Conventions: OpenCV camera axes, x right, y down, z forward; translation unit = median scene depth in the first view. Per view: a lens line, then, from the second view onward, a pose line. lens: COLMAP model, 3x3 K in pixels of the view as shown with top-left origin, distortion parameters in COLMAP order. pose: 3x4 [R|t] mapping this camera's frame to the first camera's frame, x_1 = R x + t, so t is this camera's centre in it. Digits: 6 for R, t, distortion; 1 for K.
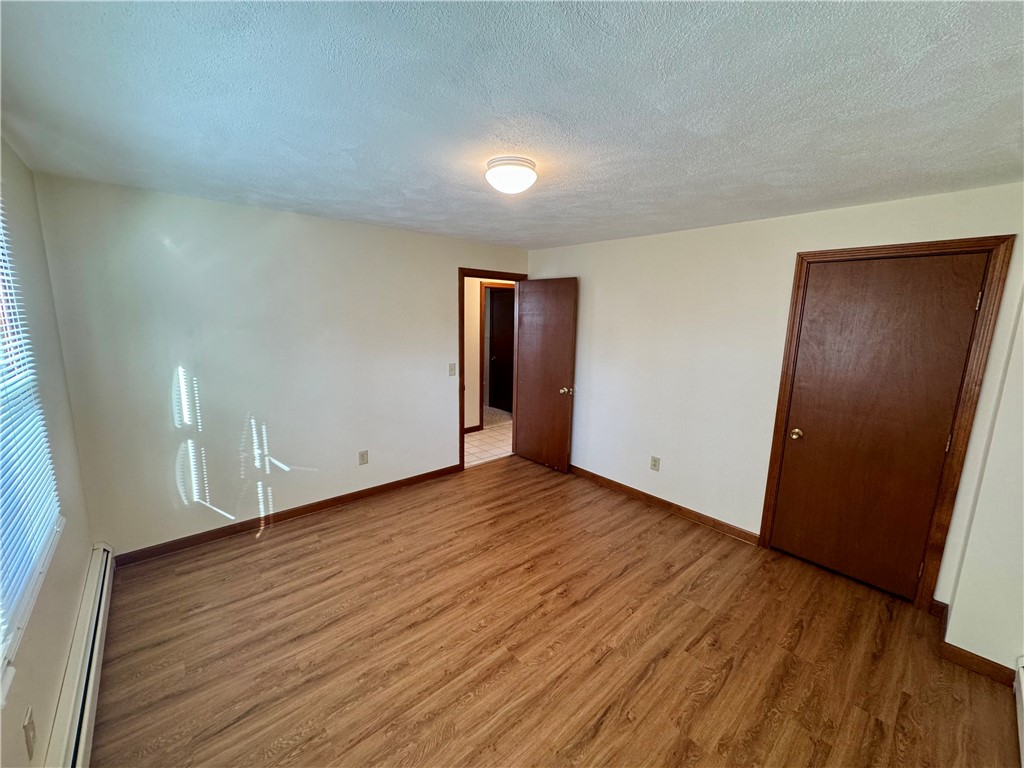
lens RADIAL K [[408.4, 0, 512.0], [0, 408.4, 384.0], [0, 0, 1]] dist [0.000441, 0.000045]
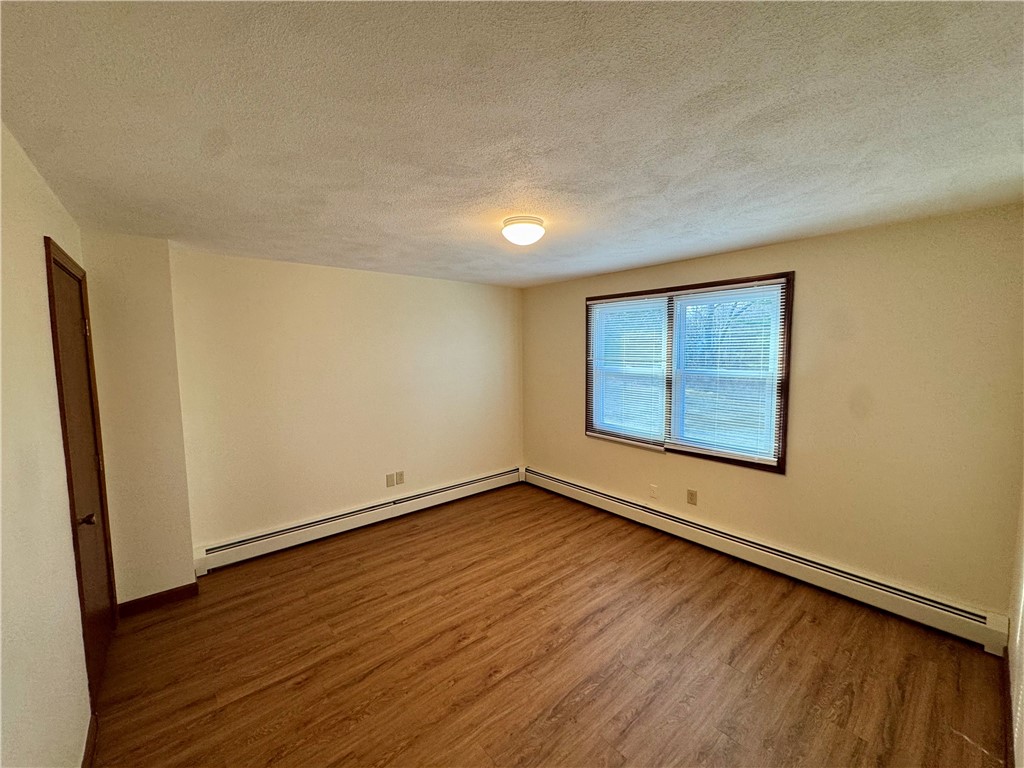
lens RADIAL K [[408.4, 0, 512.0], [0, 408.4, 384.0], [0, 0, 1]] dist [0.000441, 0.000045]
pose [[-0.999763, -0.013310, 0.017254, 0.003770], [-0.008436, 0.966447, 0.256726, -0.327823], [-0.020093, 0.256519, -0.966330, 1.951241]]
